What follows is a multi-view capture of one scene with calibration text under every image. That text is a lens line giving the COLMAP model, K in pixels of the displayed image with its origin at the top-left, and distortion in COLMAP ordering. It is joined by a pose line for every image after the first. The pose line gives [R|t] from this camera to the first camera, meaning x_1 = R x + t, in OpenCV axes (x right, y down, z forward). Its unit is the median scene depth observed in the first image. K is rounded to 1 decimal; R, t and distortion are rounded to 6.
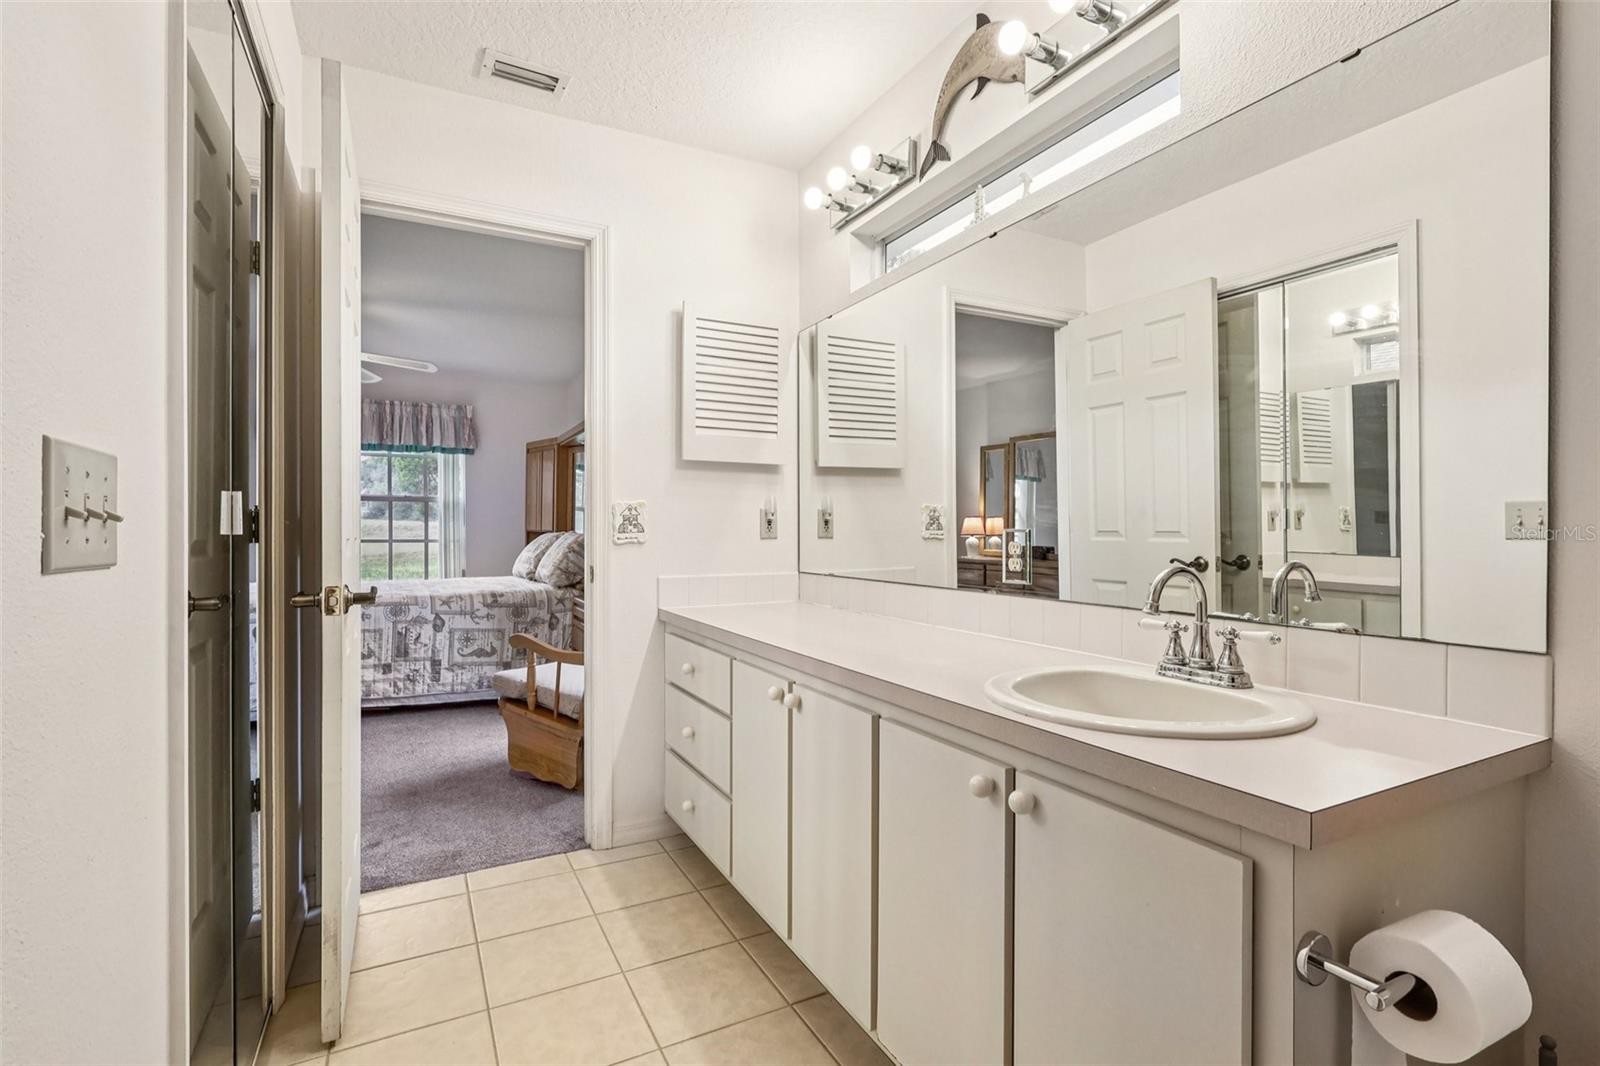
lens RADIAL K [[742.1, 0, 795.0], [0, 742.1, 531.4], [0, 0, 1]] dist [-0.004295, -0.000362]
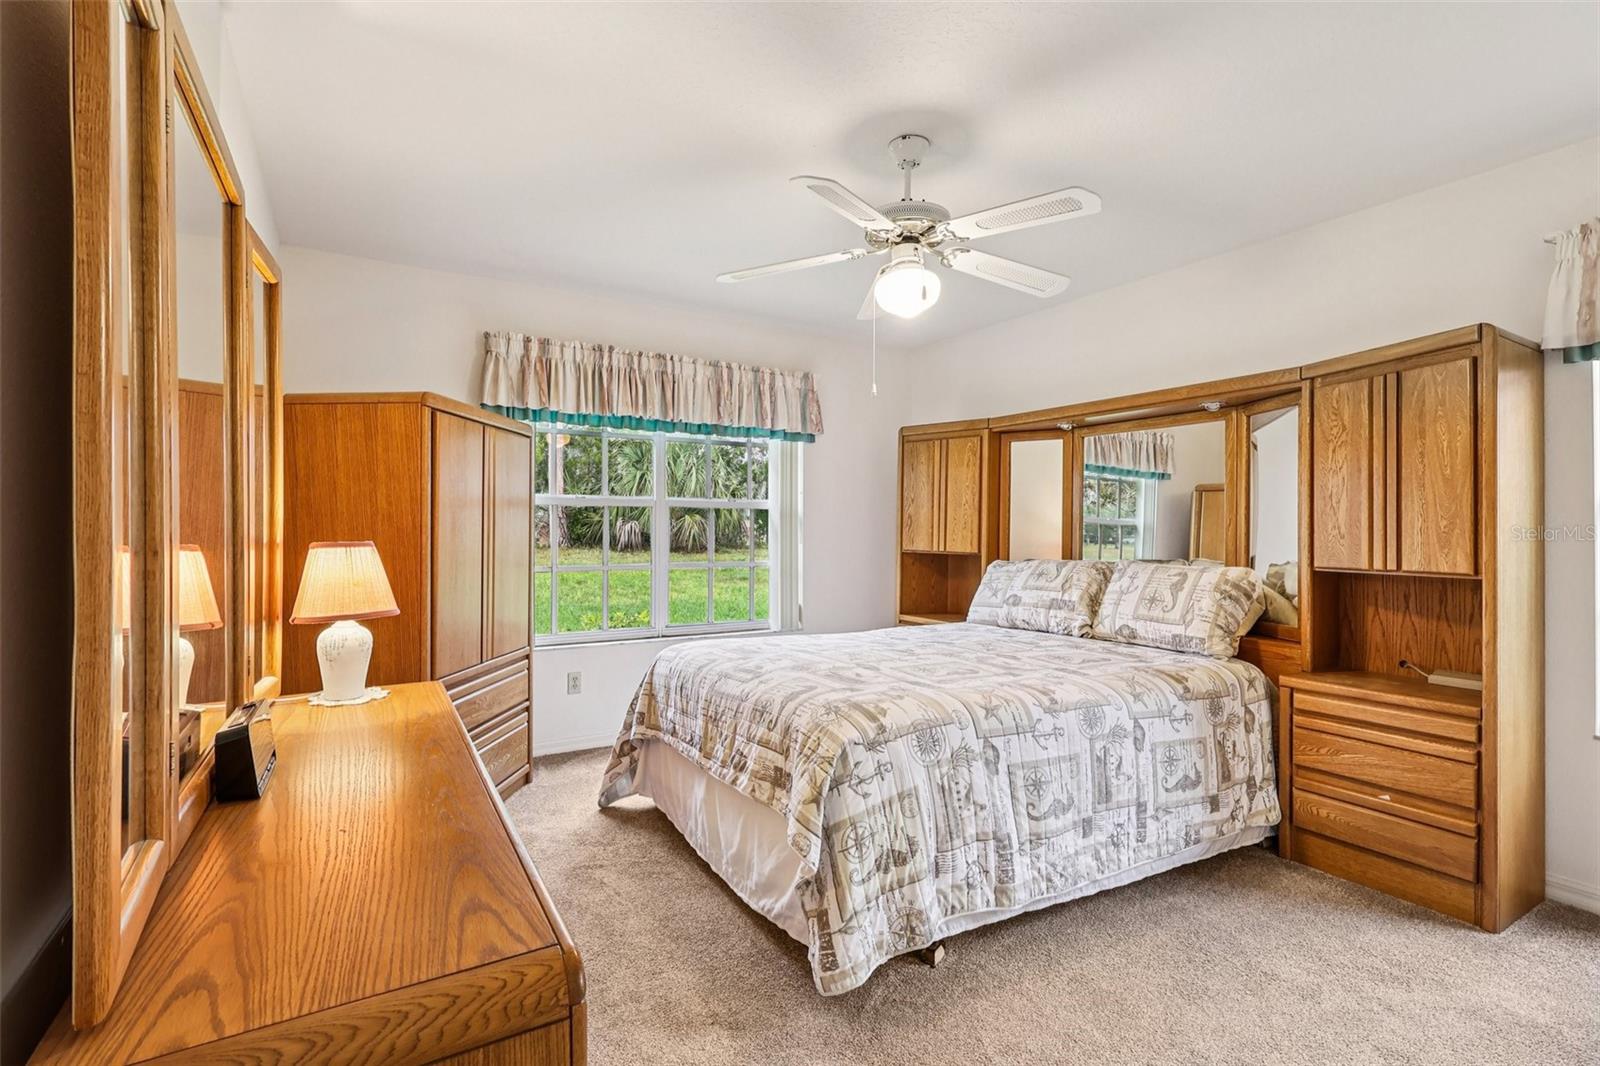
lens RADIAL K [[742.1, 0, 806.2], [0, 742.1, 534.5], [0, 0, 1]] dist [-0.004295, -0.000362]
pose [[0.999165, 0.005300, 0.040507, -0.747096], [-0.005439, 0.999980, 0.003322, -0.027372], [-0.040488, -0.003539, 0.999174, 0.450247]]
